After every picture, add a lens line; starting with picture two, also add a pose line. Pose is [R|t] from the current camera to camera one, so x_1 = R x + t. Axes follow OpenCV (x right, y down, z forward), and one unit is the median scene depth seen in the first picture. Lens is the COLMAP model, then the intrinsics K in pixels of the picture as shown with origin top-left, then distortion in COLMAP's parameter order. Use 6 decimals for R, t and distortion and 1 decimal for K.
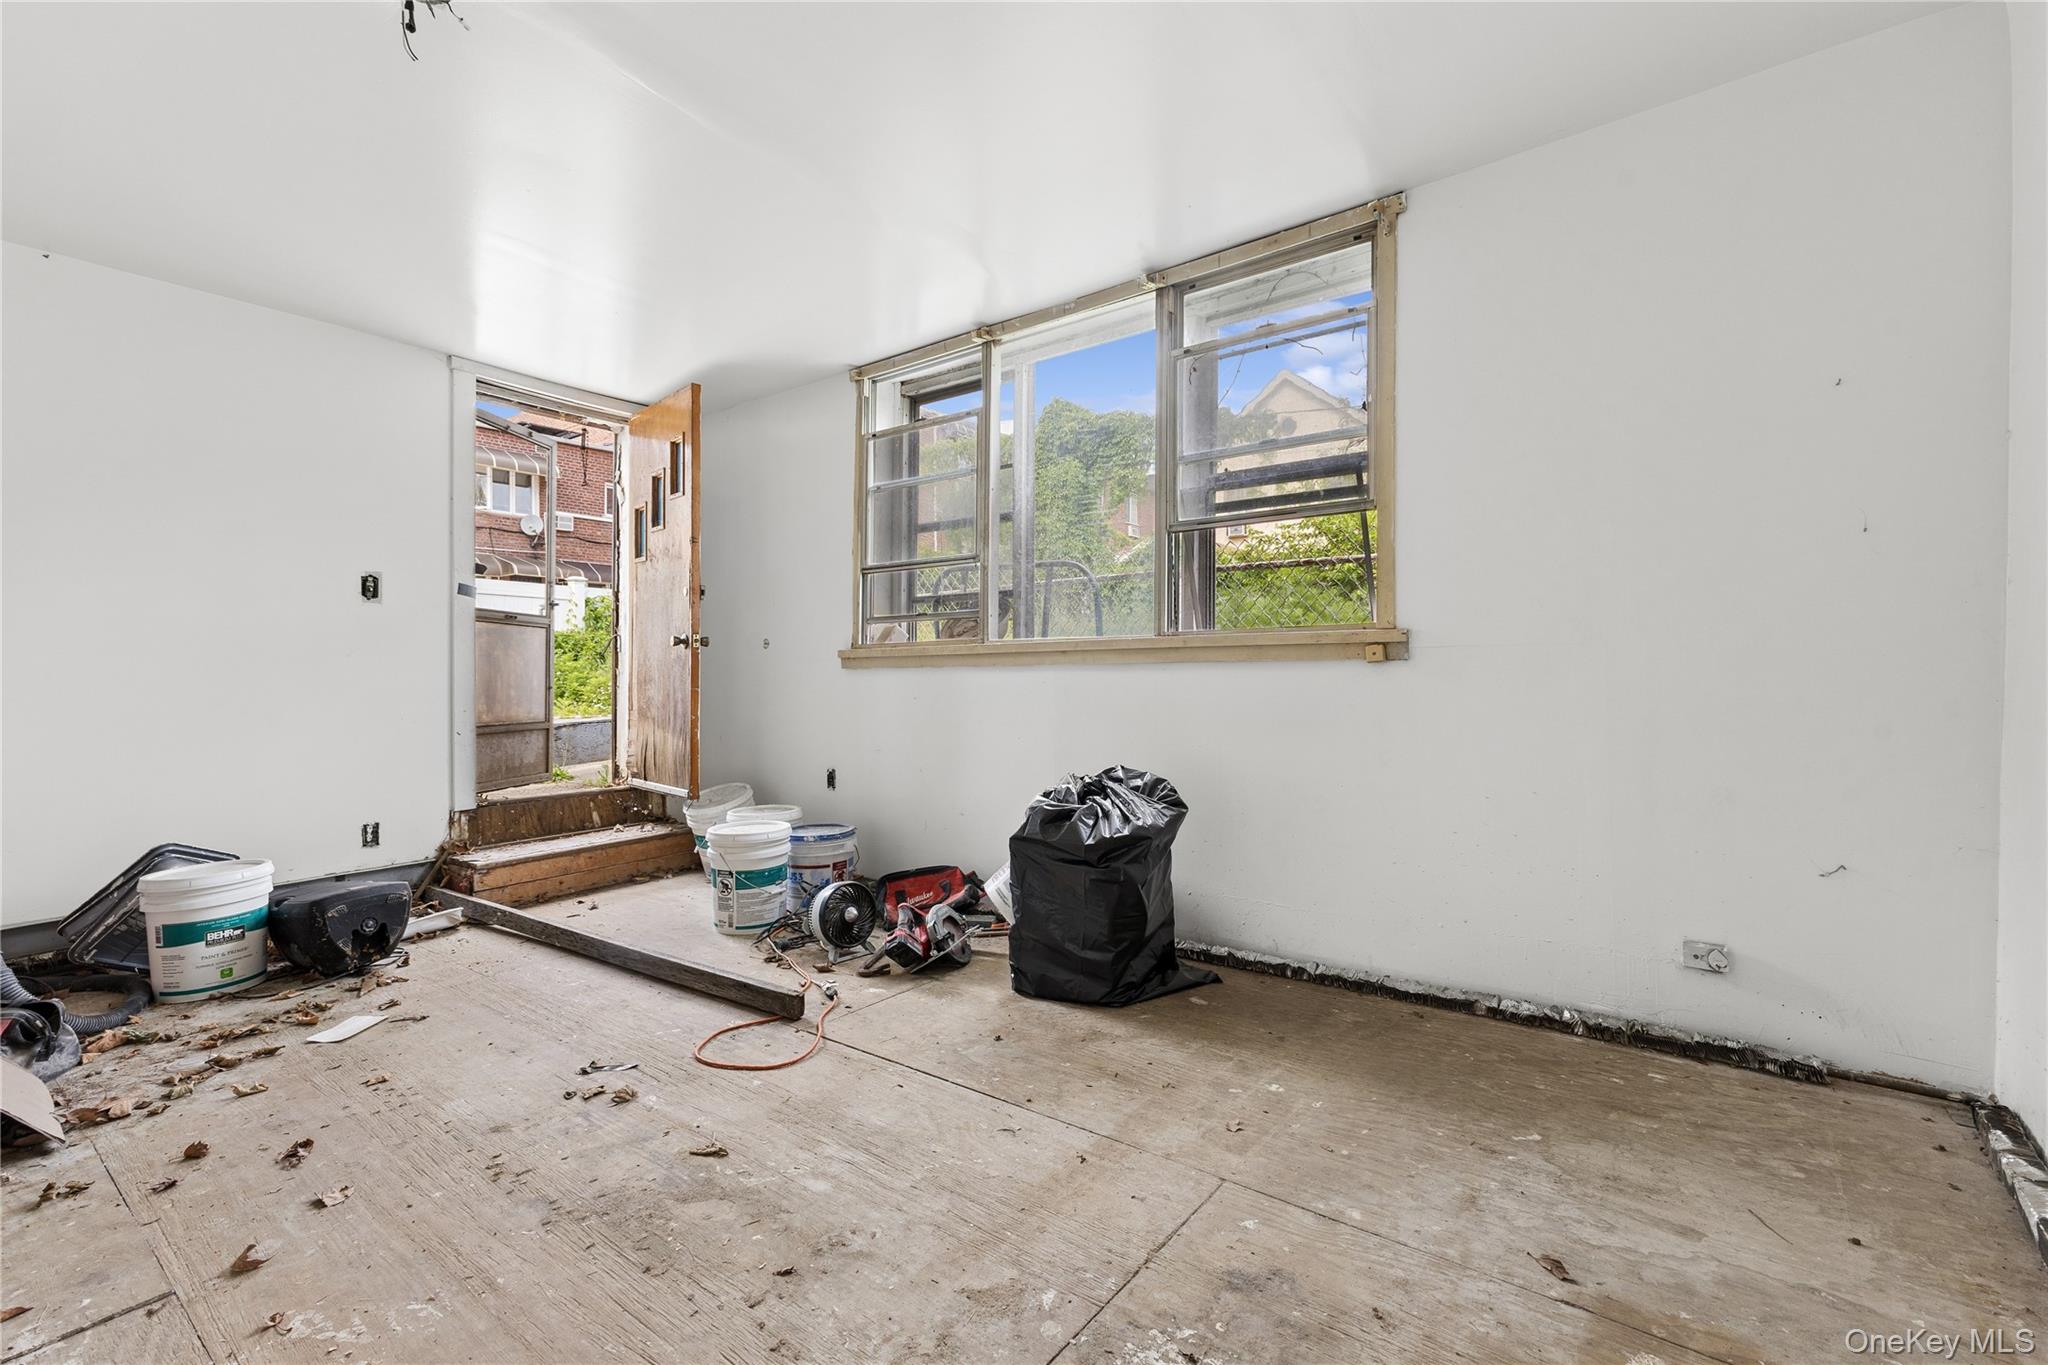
lens RADIAL K [[912.3, 0, 1024.0], [0, 912.3, 682.5], [0, 0, 1]] dist [0.020265, -0.000188]
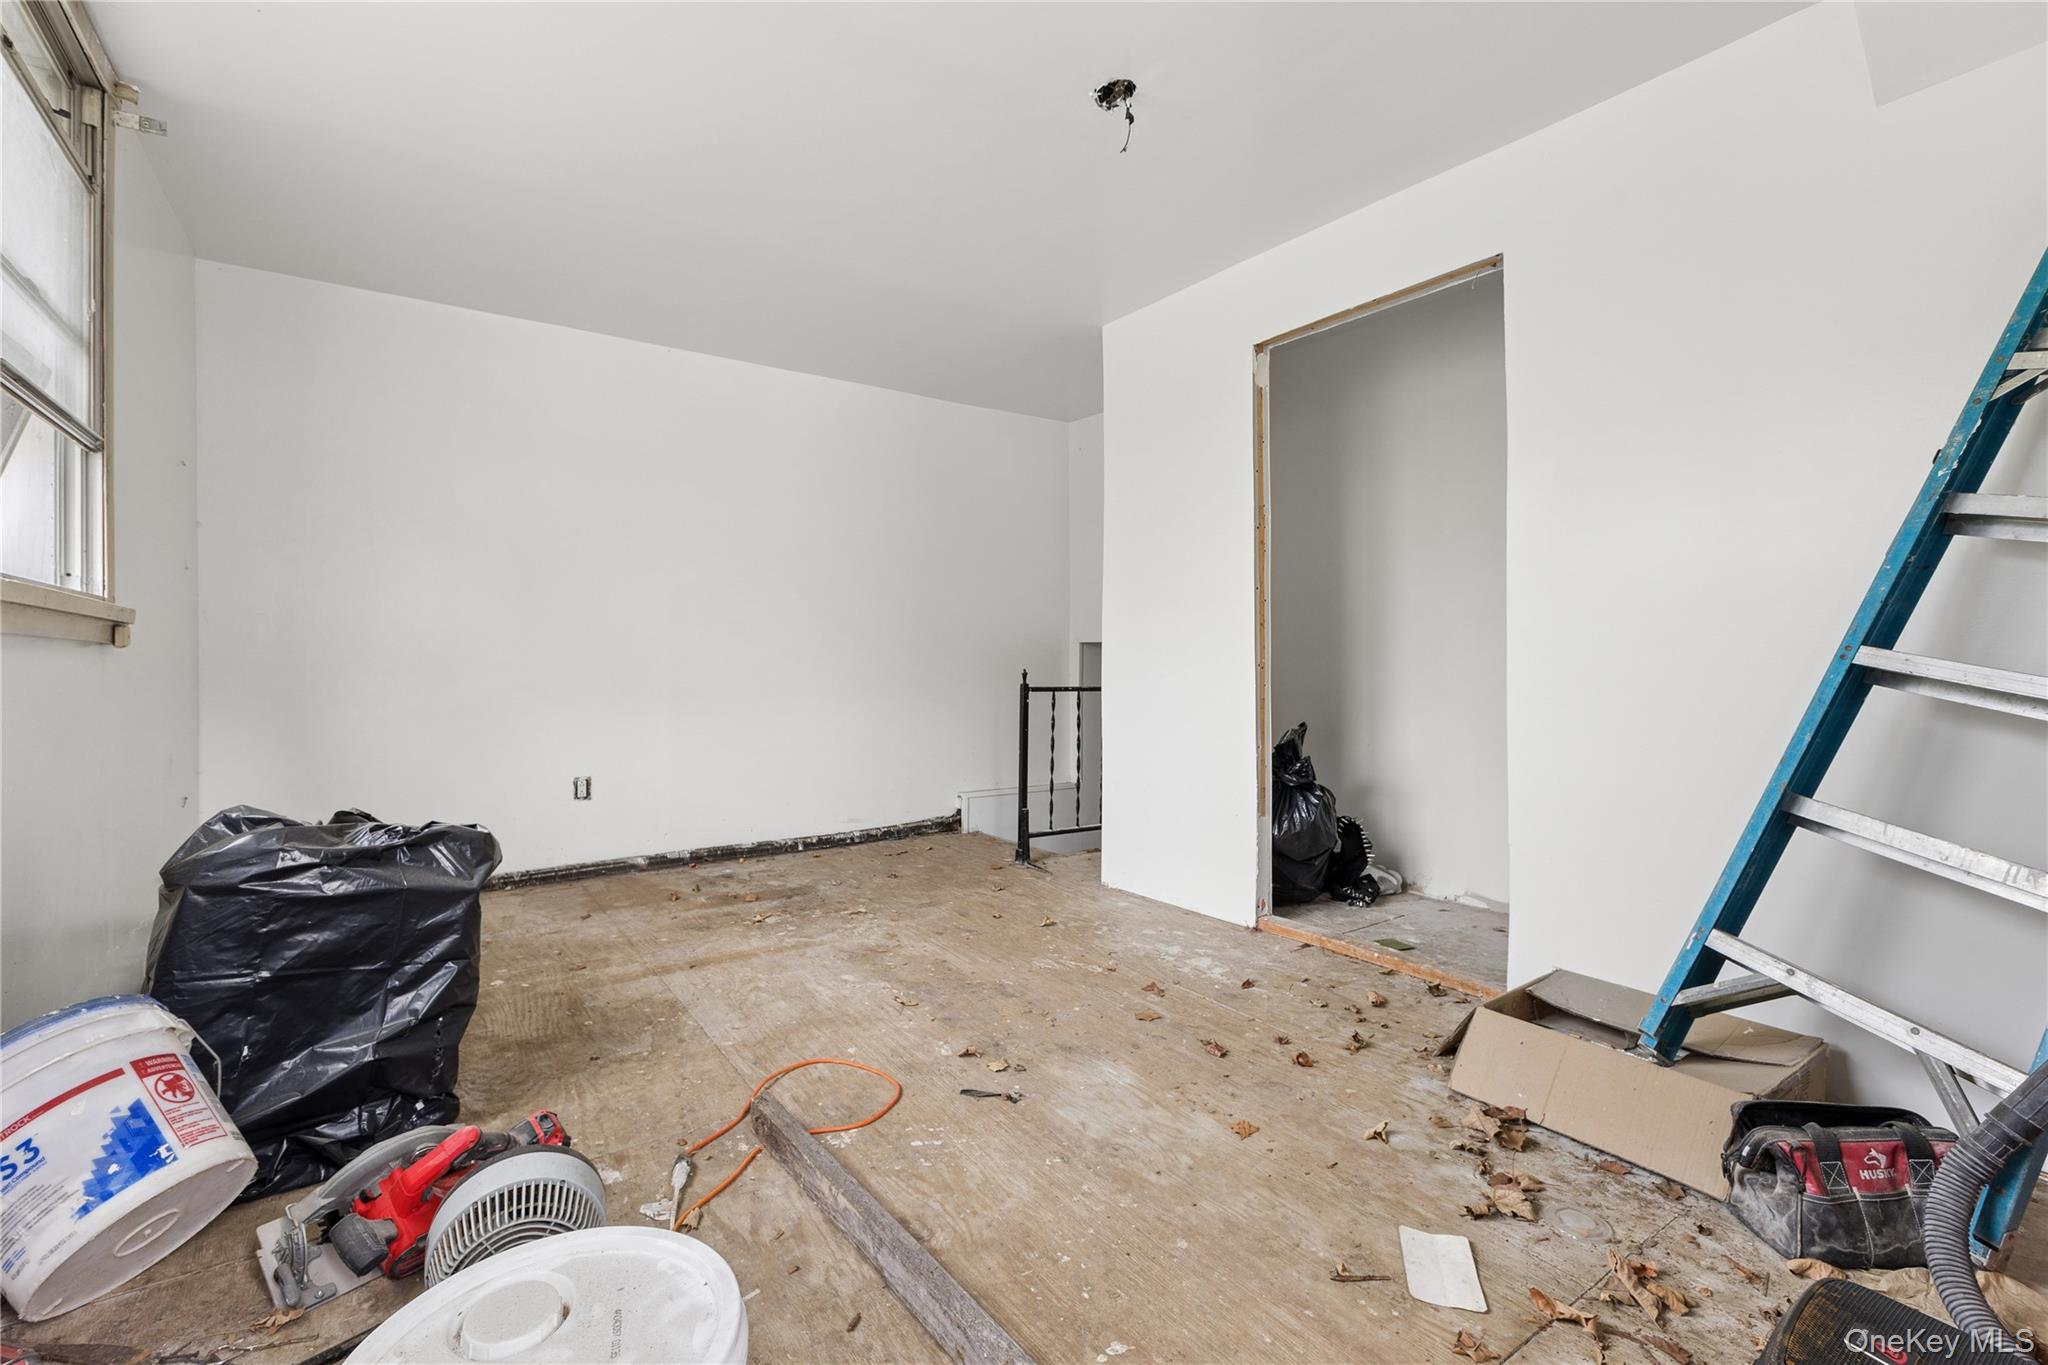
lens RADIAL K [[870.2, 0, 1024.5], [0, 870.2, 672.0], [0, 0, 1]] dist [0.018345, -0.007926]
pose [[-0.960056, 0.009421, 0.279649, -0.660200], [0.013099, 0.999851, 0.011285, -0.003110], [-0.279501, 0.014497, -0.960036, 1.638317]]
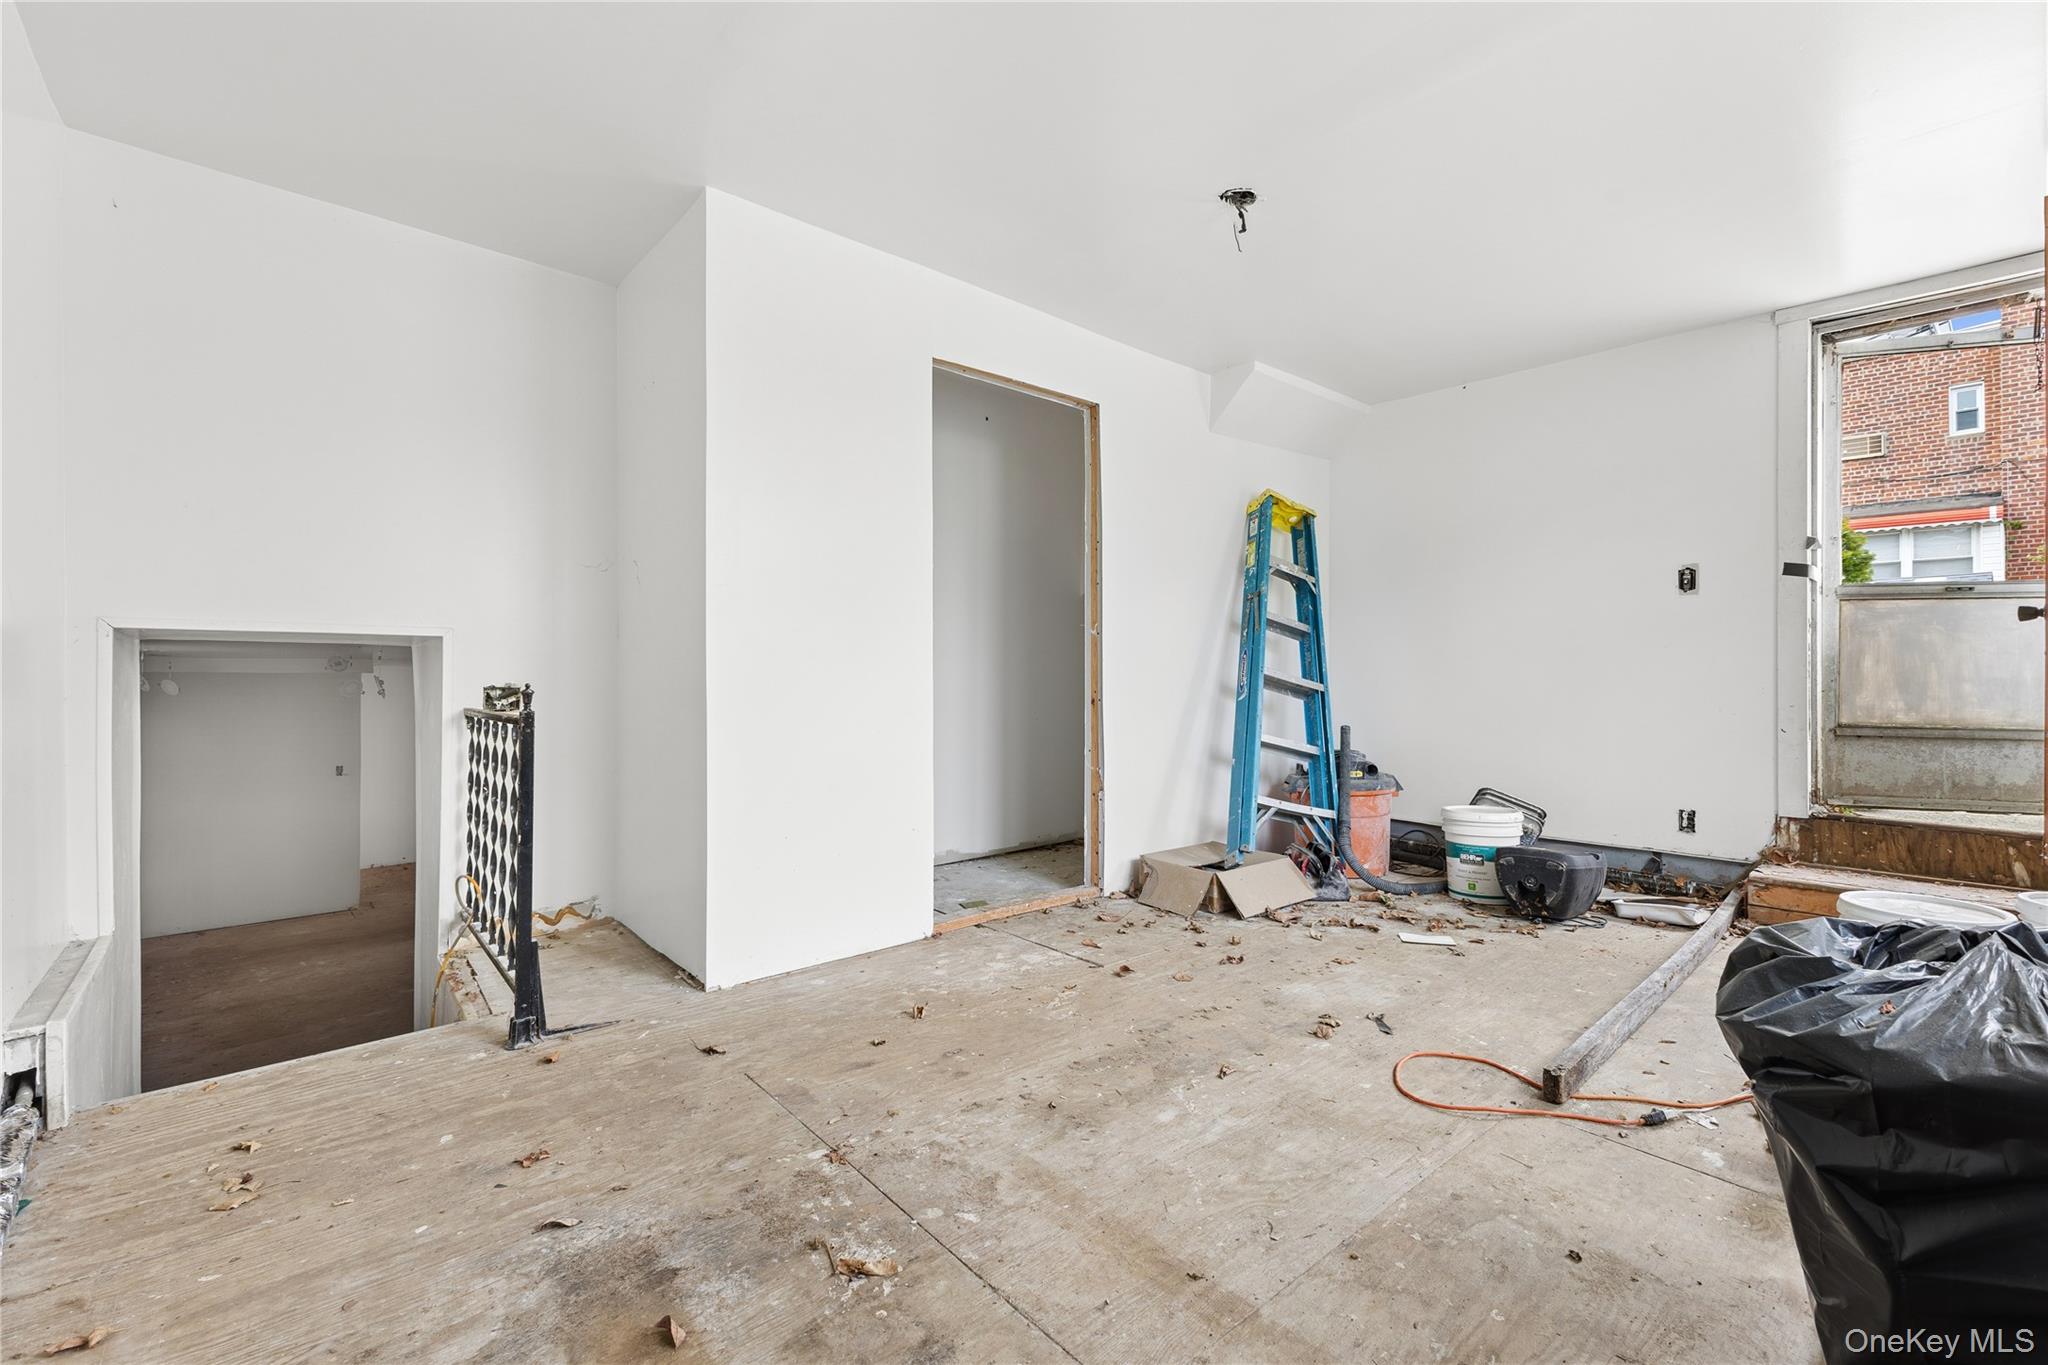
lens RADIAL K [[870.2, 0, 1024.5], [0, 870.2, 672.0], [0, 0, 1]] dist [0.018345, -0.007926]
pose [[-0.207207, 0.009084, -0.978255, 0.599216], [-0.004474, 0.999938, 0.010233, -0.011178], [0.978287, 0.006497, -0.207154, 0.721156]]
